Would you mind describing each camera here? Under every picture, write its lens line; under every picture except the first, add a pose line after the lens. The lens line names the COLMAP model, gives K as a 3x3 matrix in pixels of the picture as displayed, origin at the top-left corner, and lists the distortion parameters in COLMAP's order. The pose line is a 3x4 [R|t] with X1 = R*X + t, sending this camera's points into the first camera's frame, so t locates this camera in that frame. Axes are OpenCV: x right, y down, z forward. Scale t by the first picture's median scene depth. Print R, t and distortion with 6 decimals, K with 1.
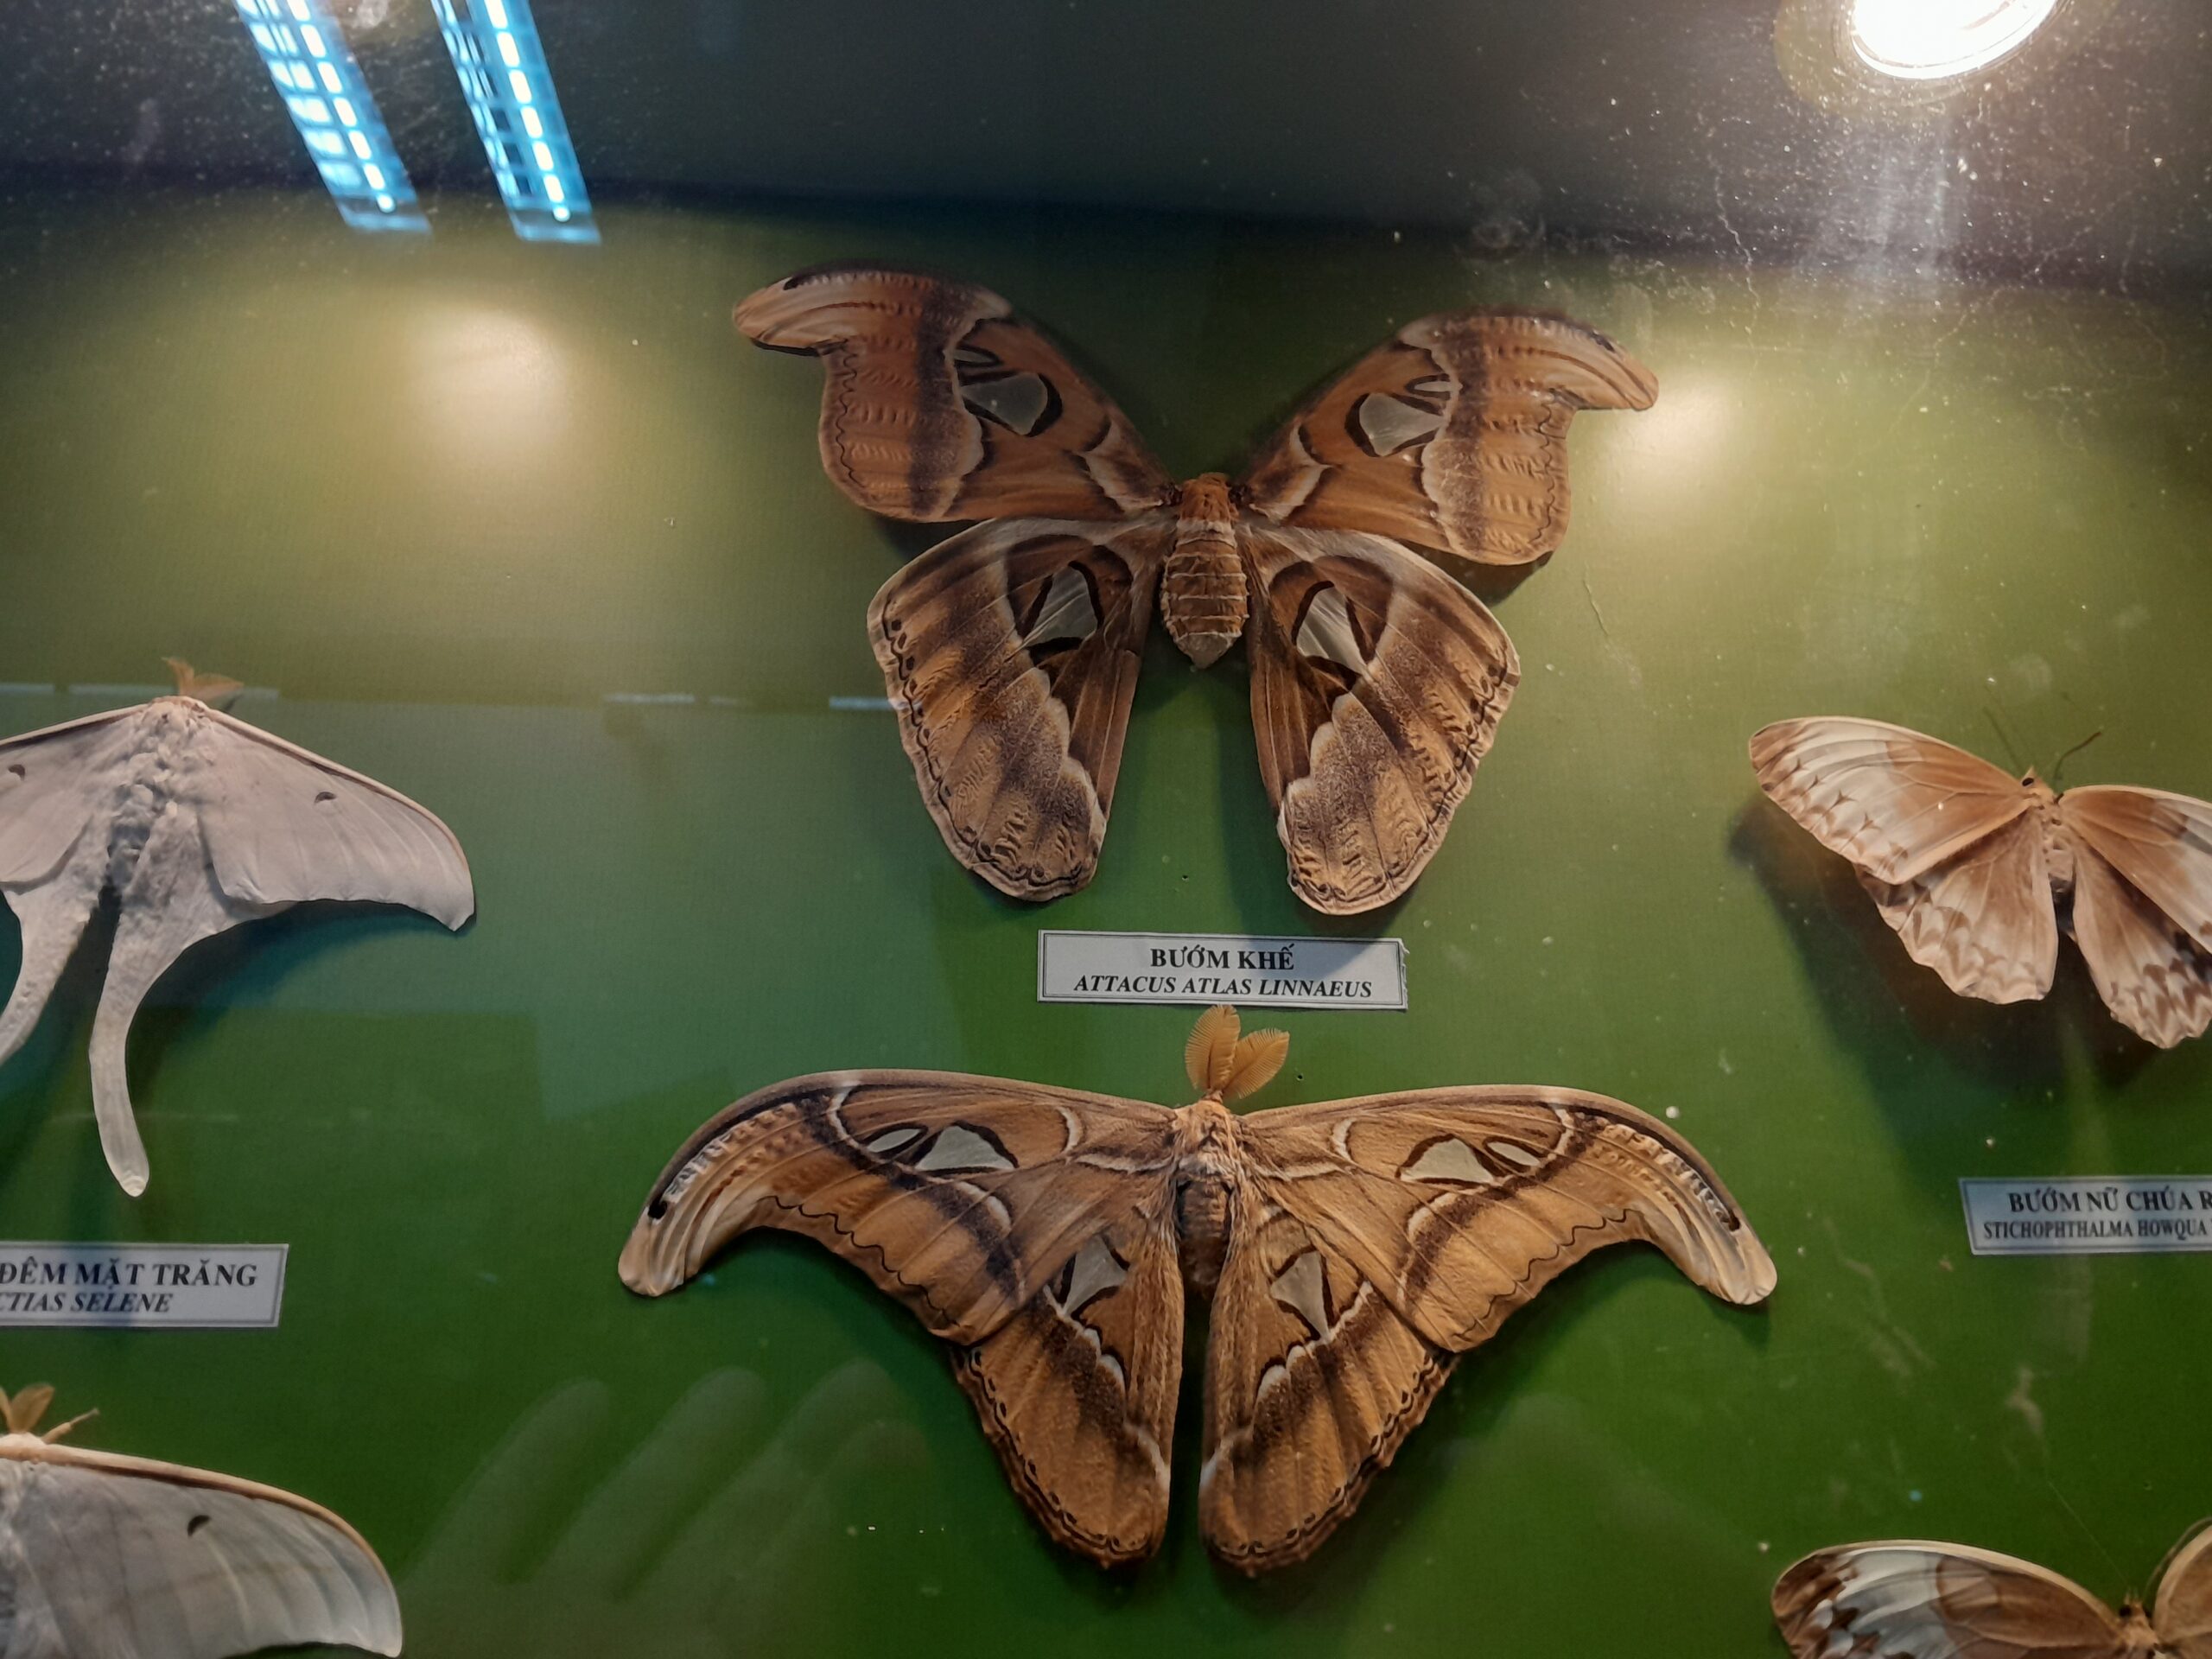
lens RADIAL K [[1696.4, 0, 1107.8], [0, 1696.4, 839.8], [0, 0, 1]] dist [0.037163, -0.011374]
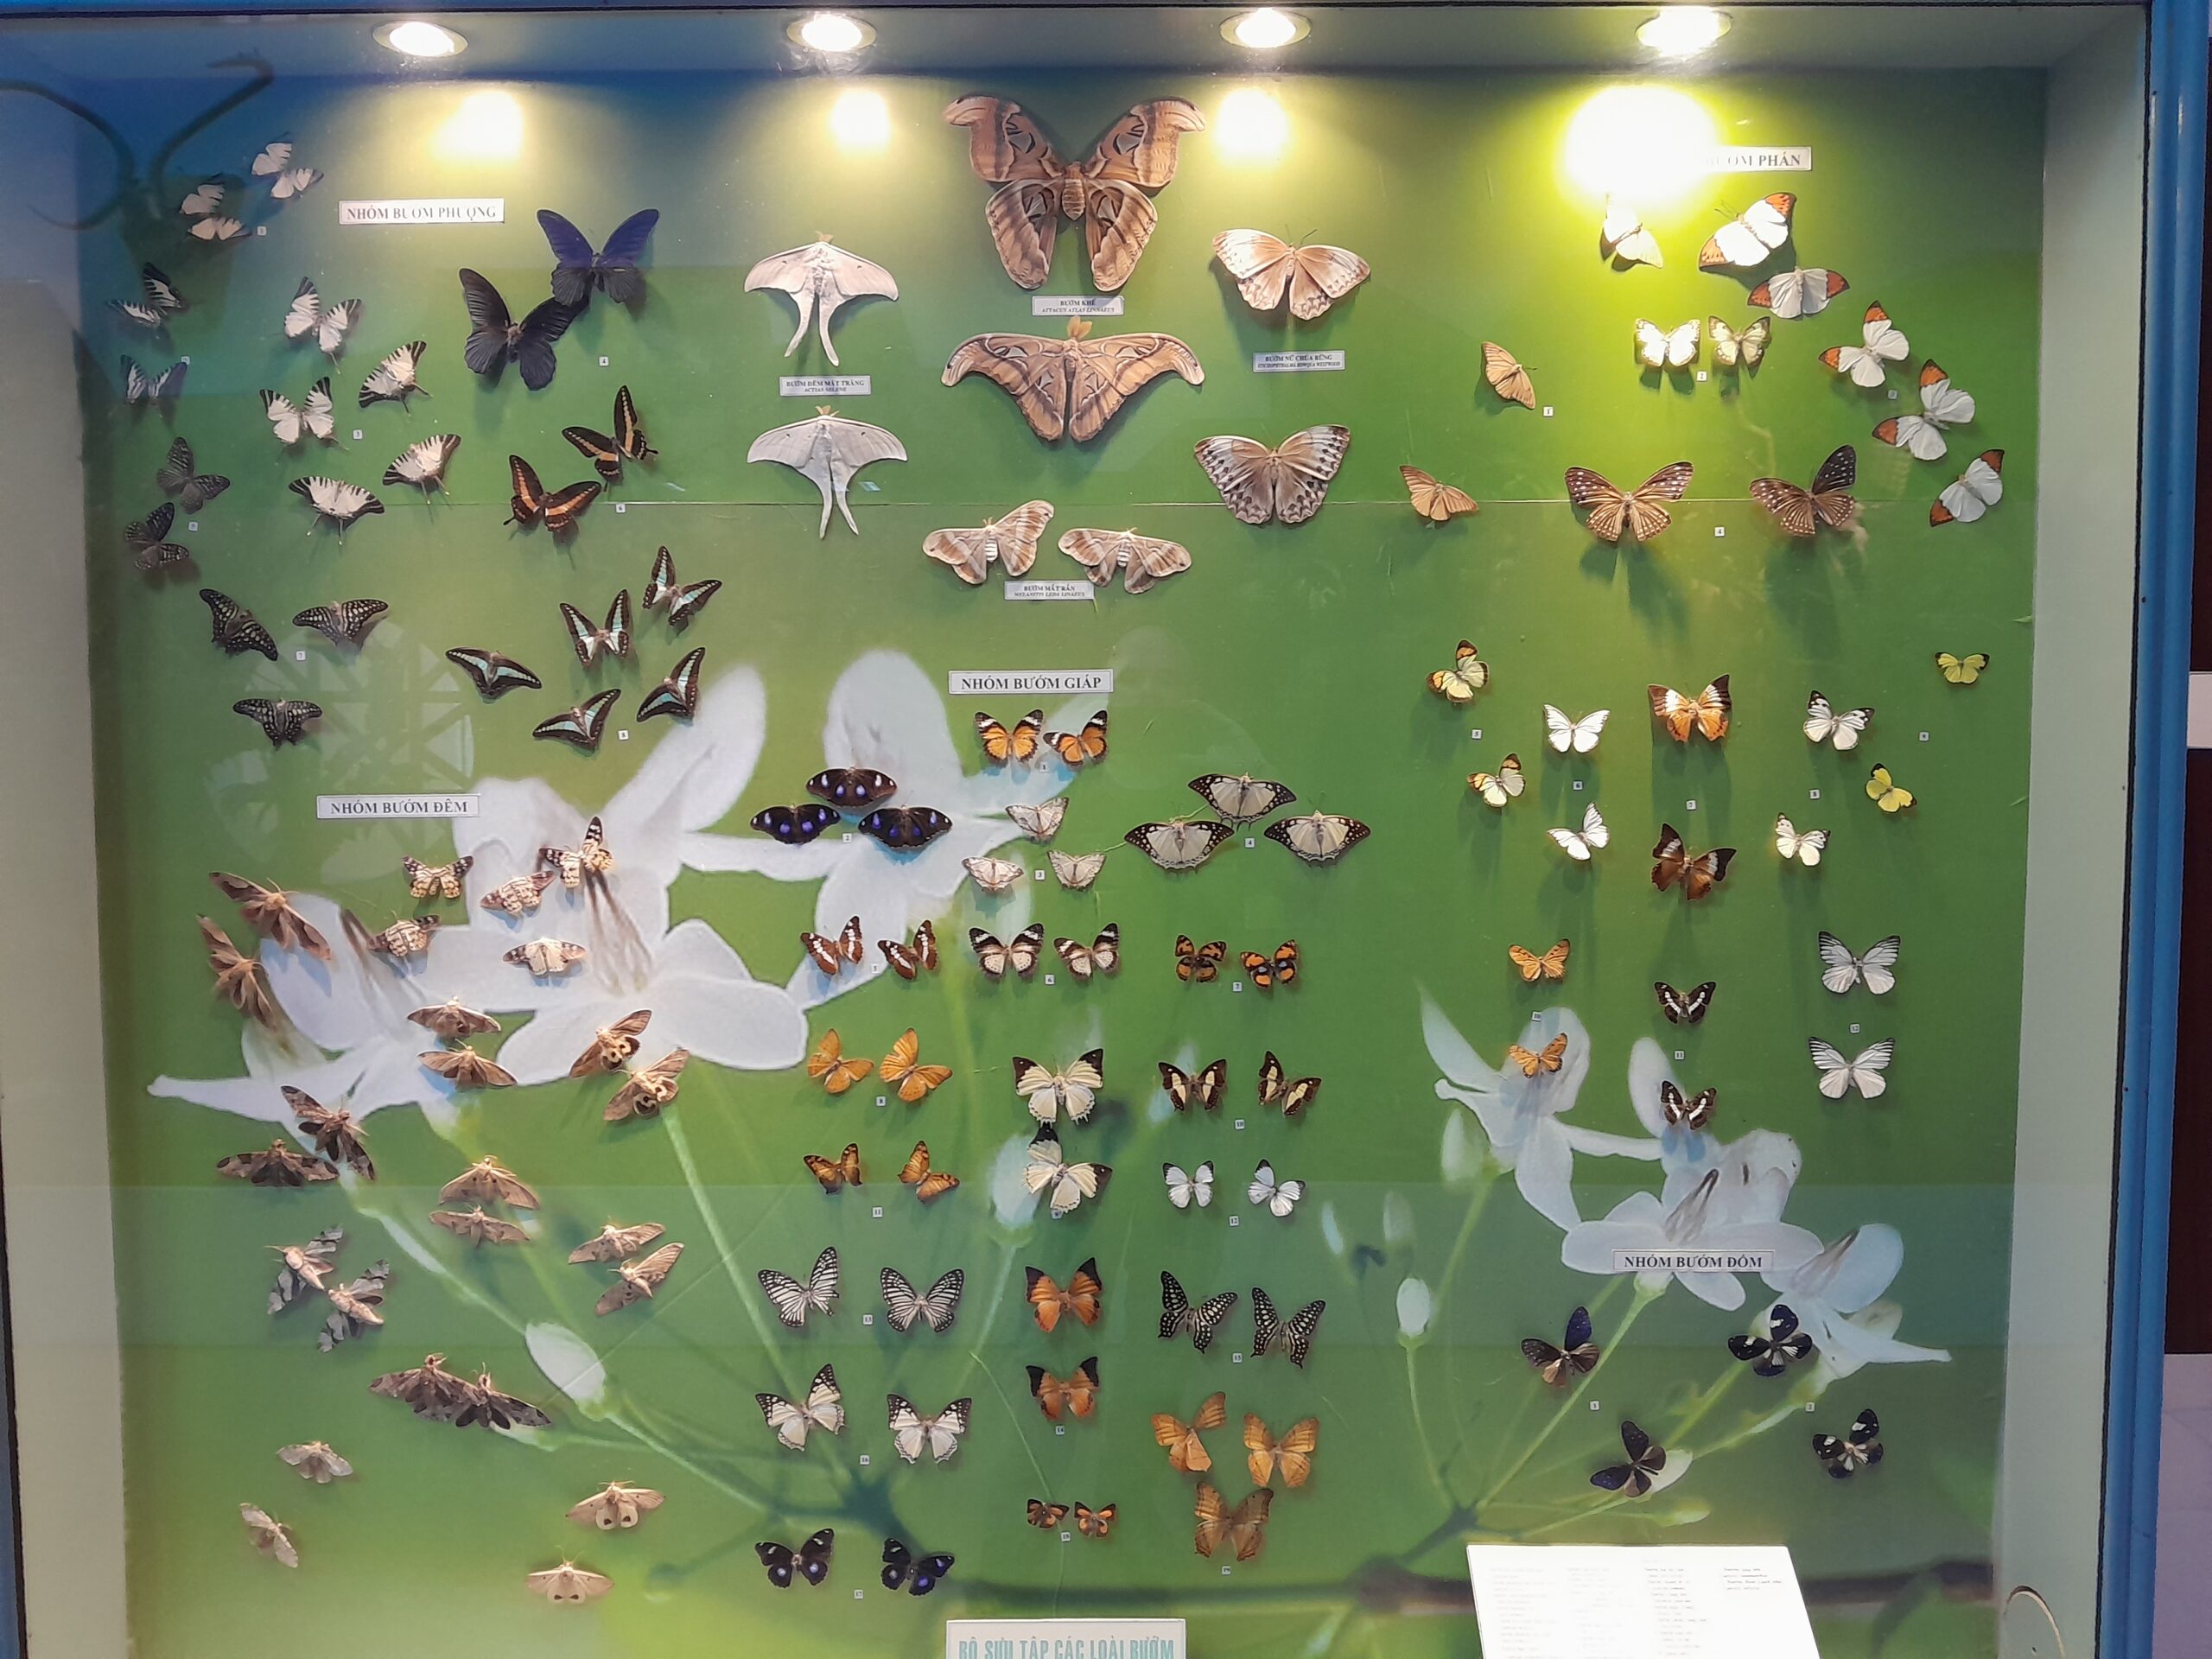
lens RADIAL K [[1696.4, 0, 1097.4], [0, 1696.4, 836.7], [0, 0, 1]] dist [0.037163, -0.011374]
pose [[0.995769, 0.004287, -0.091794, 0.491314], [0.036466, 0.898462, 0.437534, -0.560961], [0.084349, -0.439030, 0.894504, -3.195136]]
